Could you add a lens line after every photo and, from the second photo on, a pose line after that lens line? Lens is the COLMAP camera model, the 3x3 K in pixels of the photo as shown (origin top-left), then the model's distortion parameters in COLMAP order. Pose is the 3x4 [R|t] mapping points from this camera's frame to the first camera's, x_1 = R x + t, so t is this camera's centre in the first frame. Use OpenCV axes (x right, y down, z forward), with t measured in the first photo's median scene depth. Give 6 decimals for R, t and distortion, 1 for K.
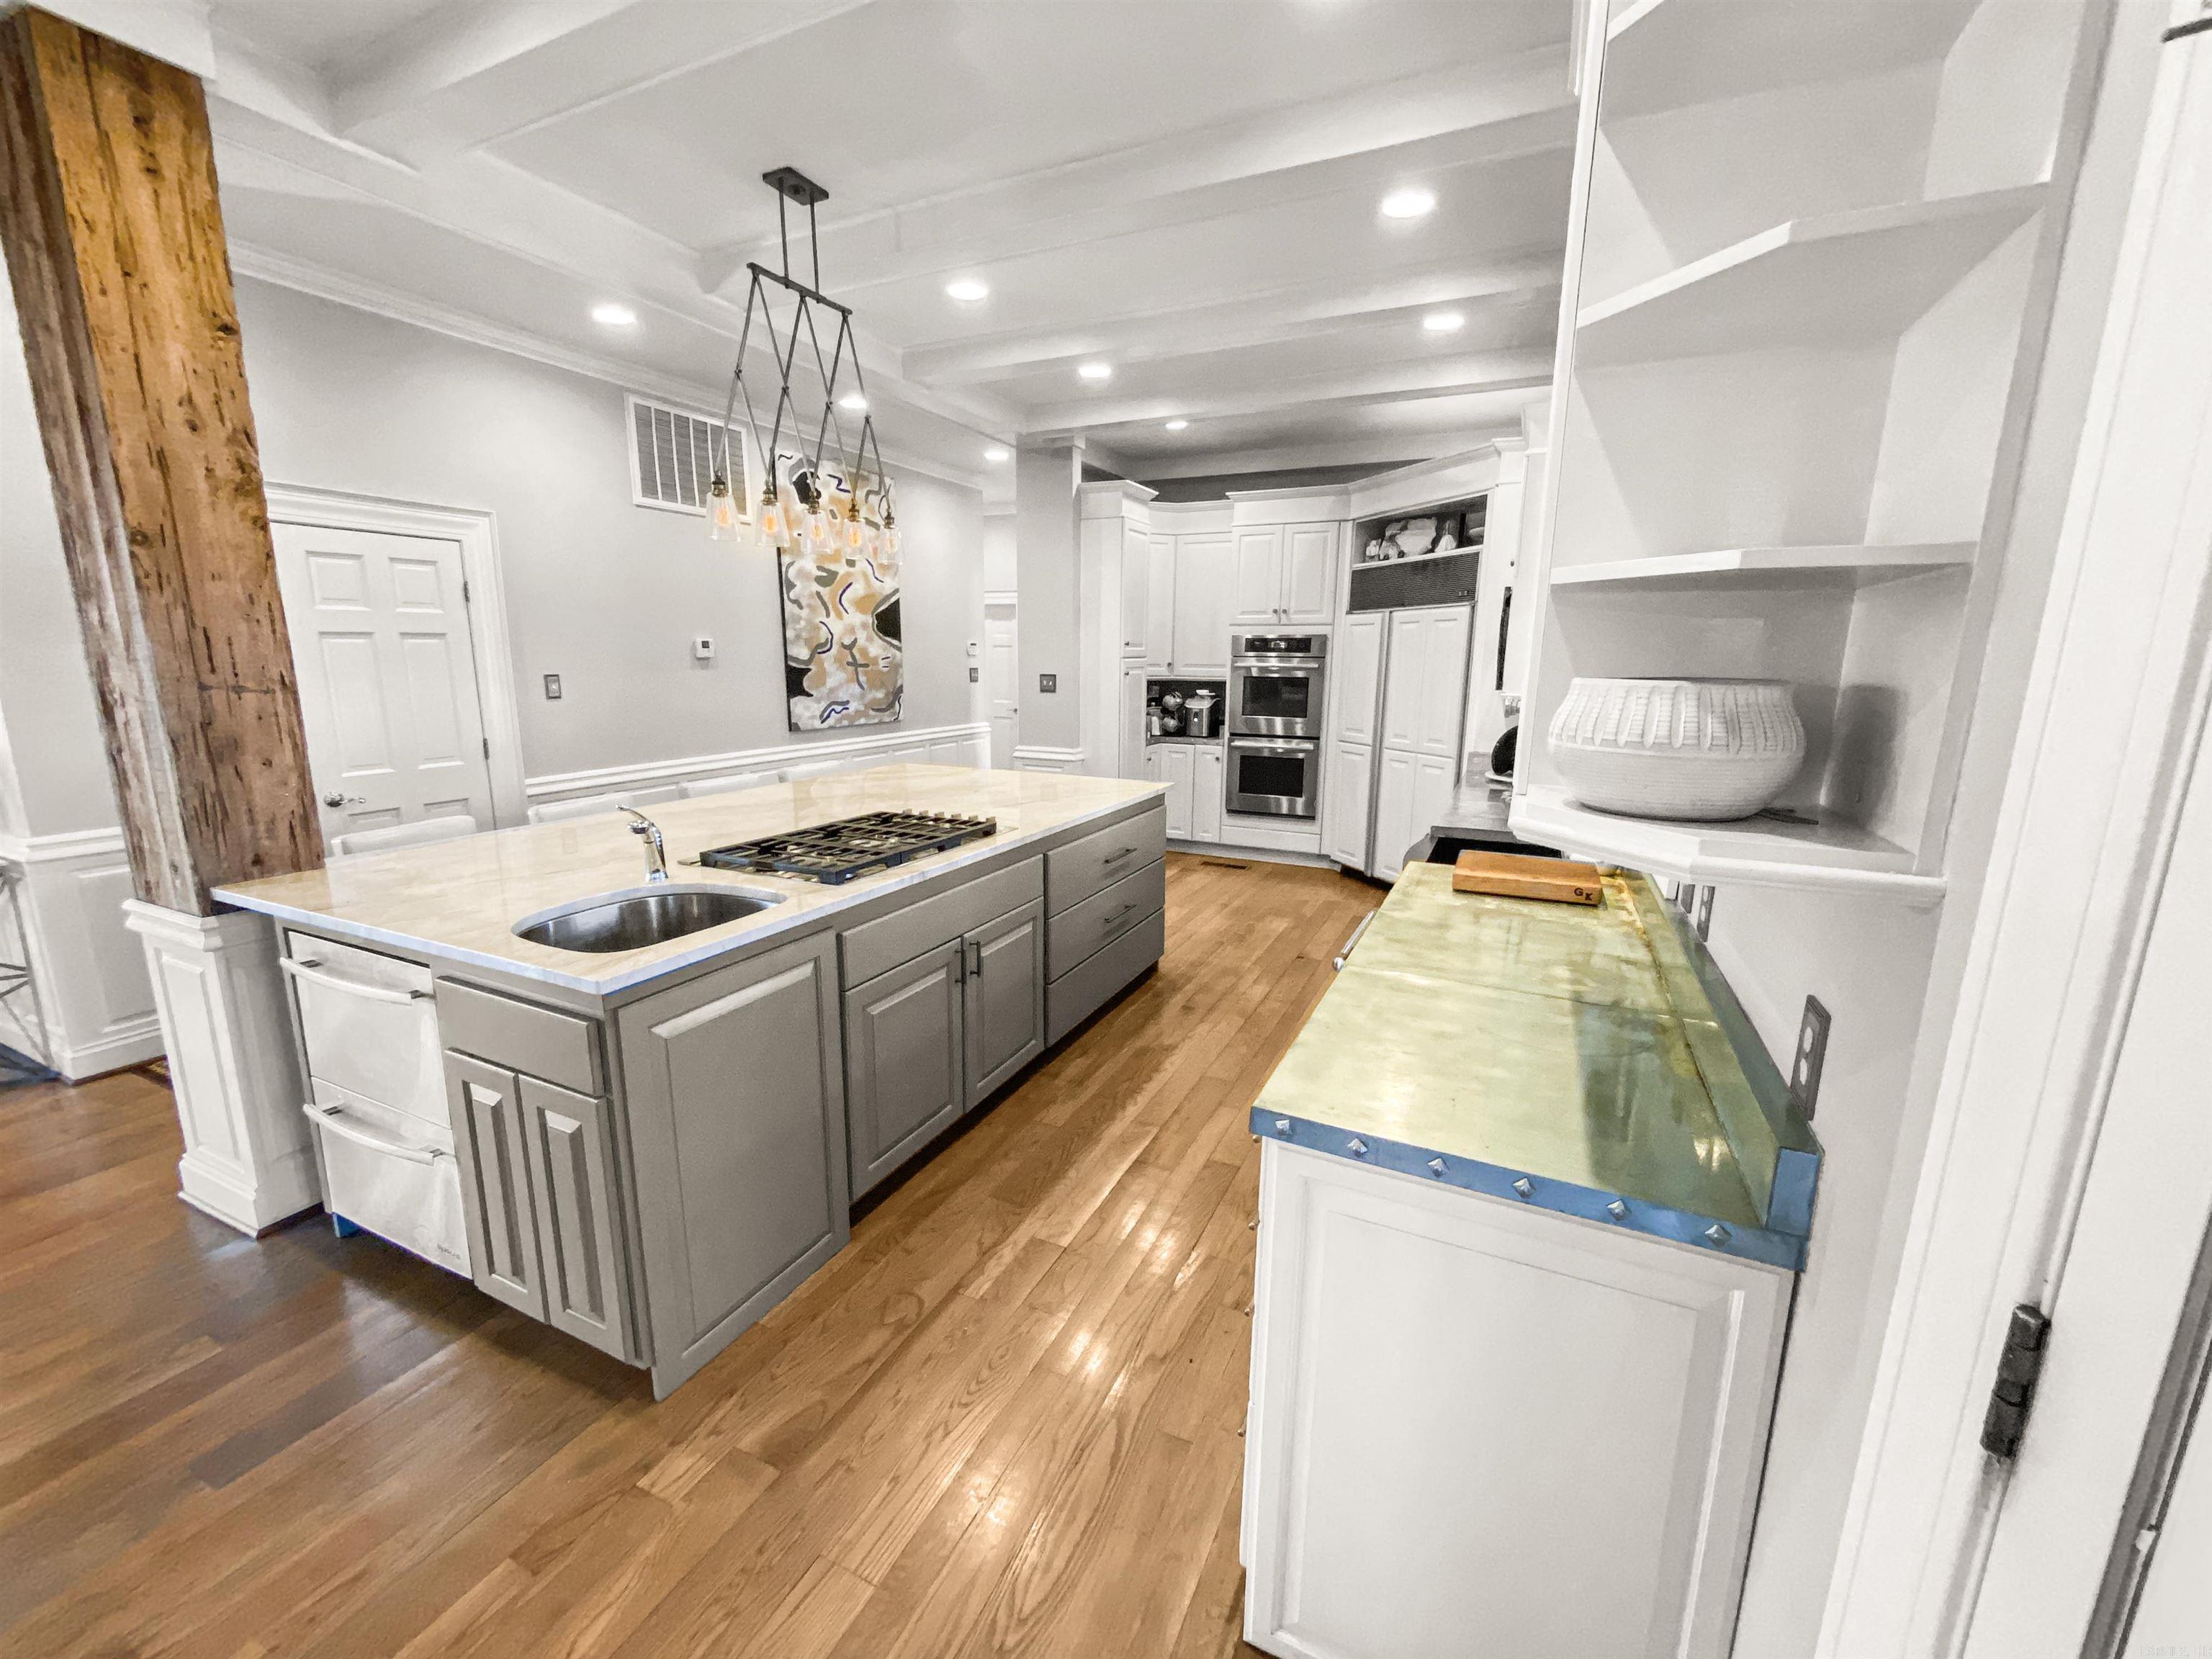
lens RADIAL K [[900.7, 0, 1095.7], [0, 900.7, 832.4], [0, 0, 1]] dist [0.021740, -0.000012]
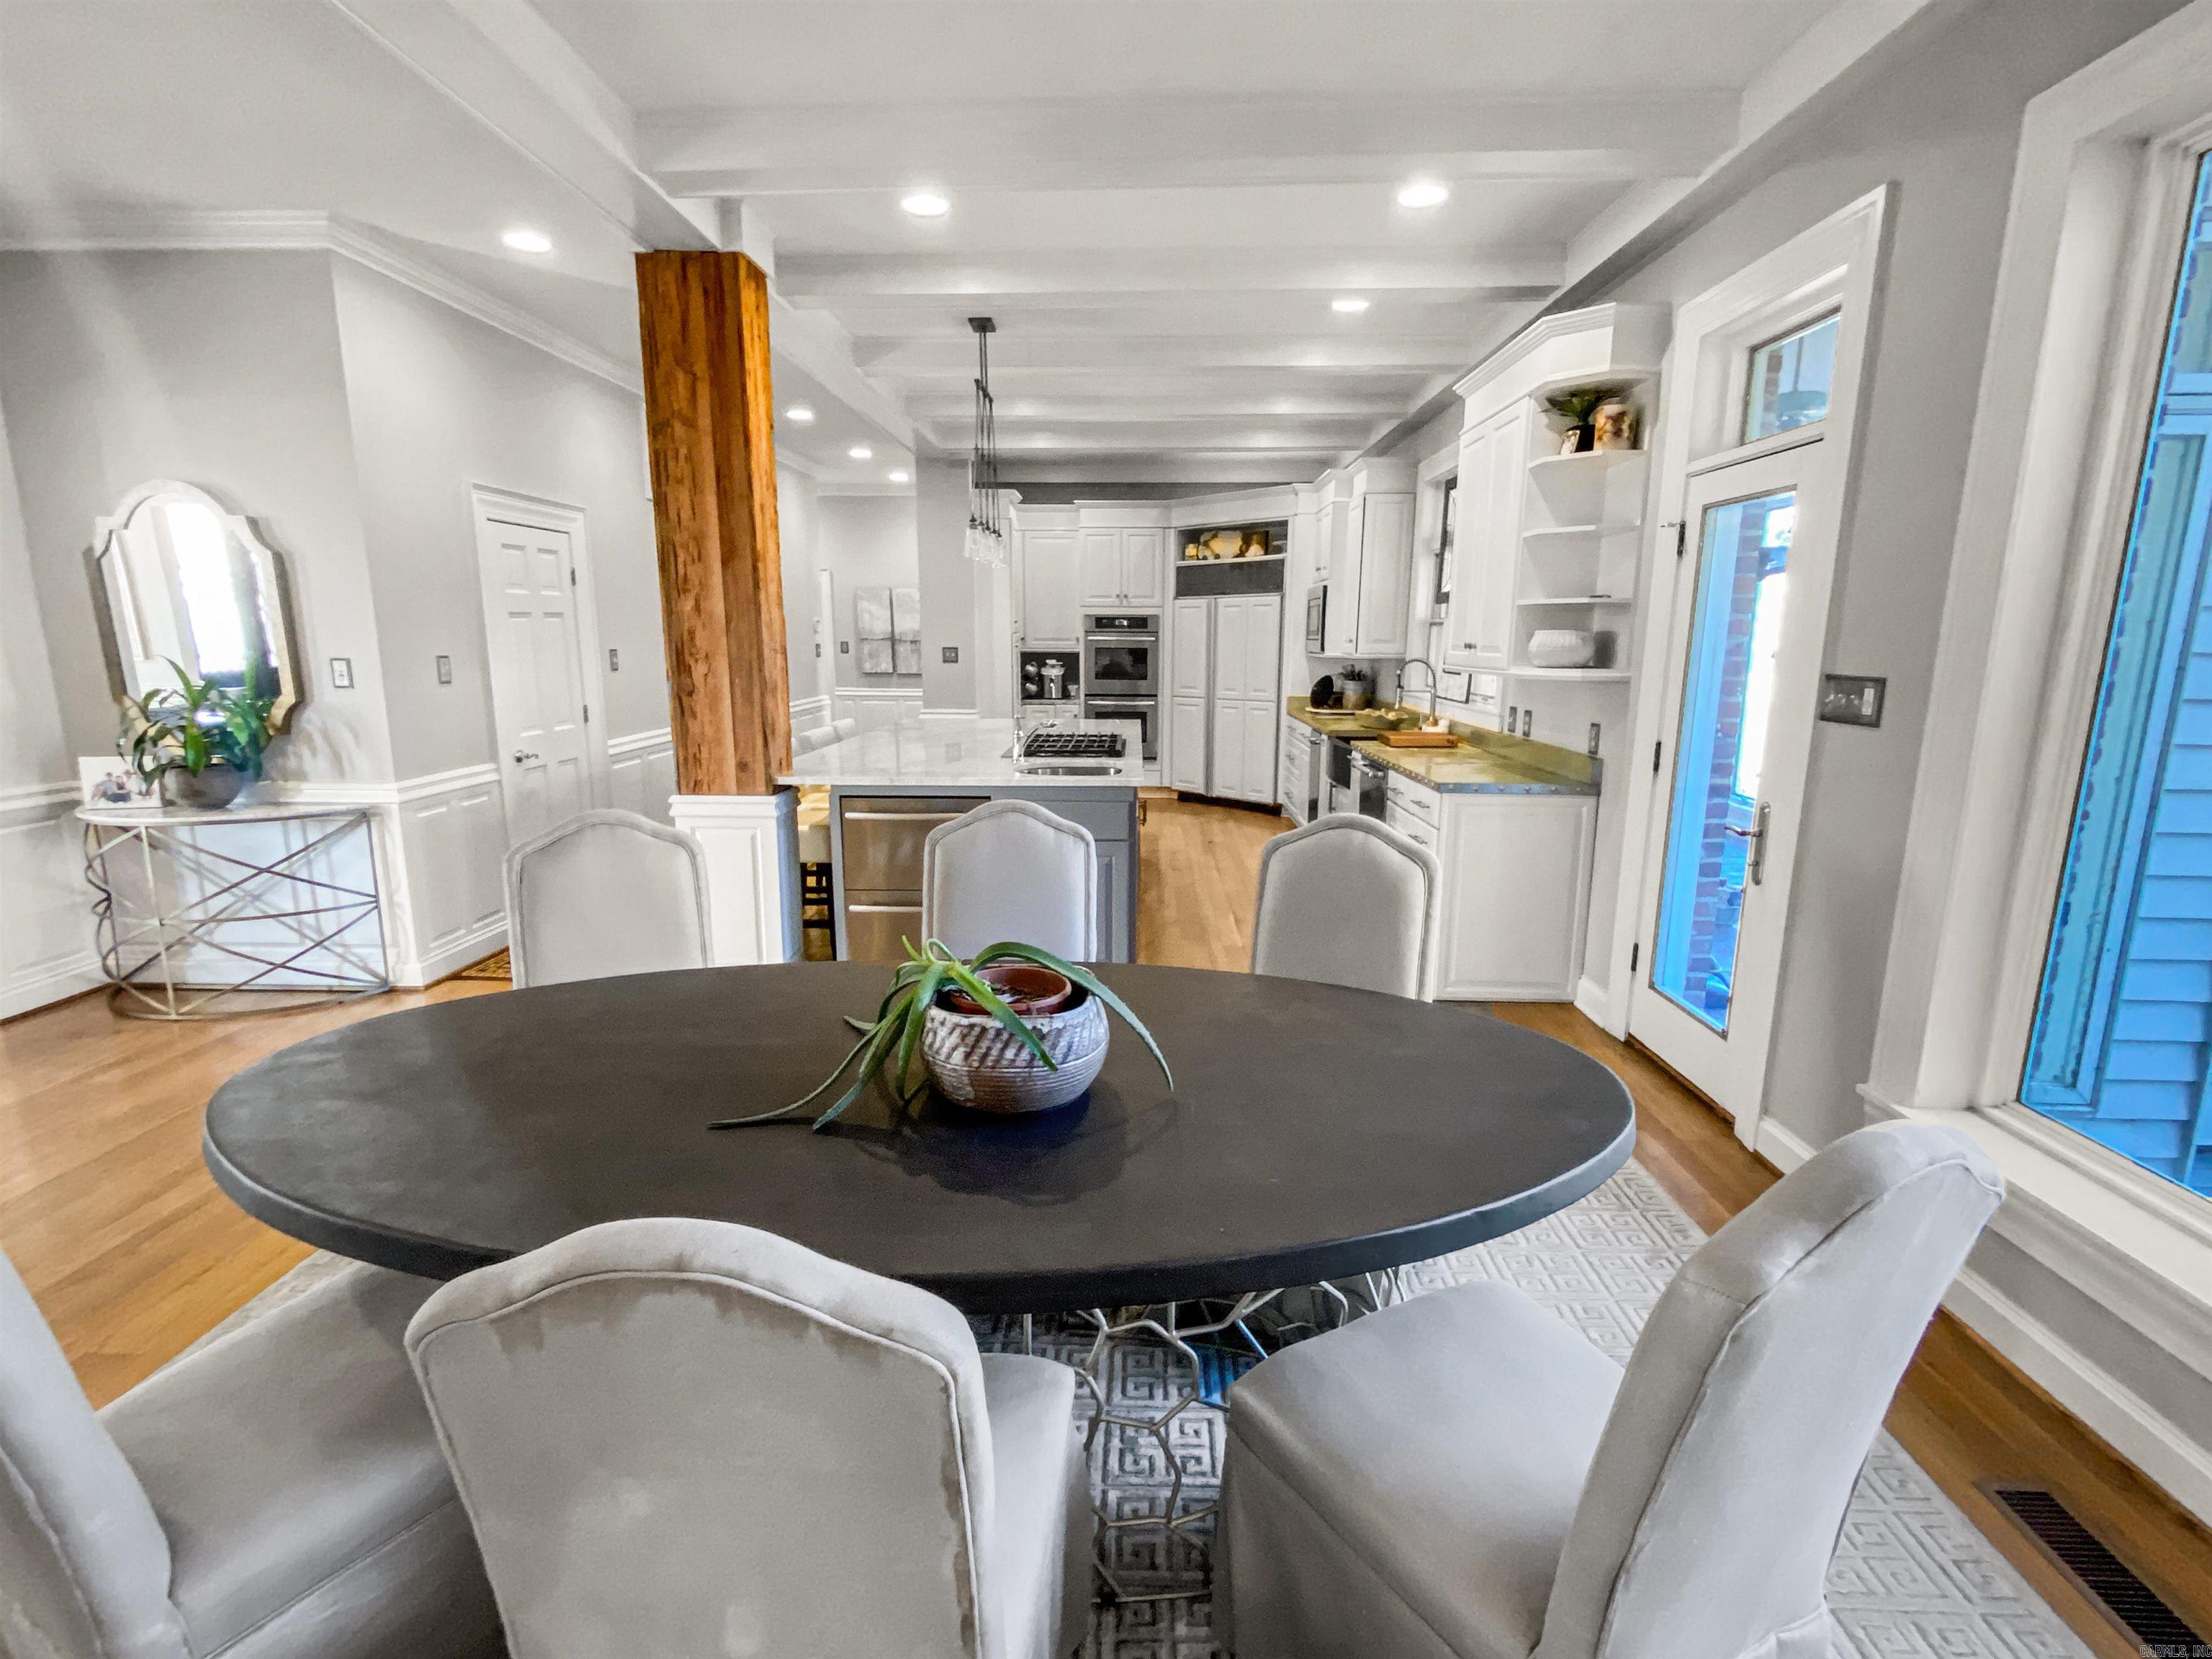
lens RADIAL K [[1026.4, 0, 1113.5], [0, 1026.4, 838.1], [0, 0, 1]] dist [-0.001291, 0.000052]
pose [[0.909272, -0.085269, 0.407374, -0.463274], [0.085344, 0.996188, 0.018024, 0.073350], [-0.407358, 0.018378, 0.913084, -0.335442]]
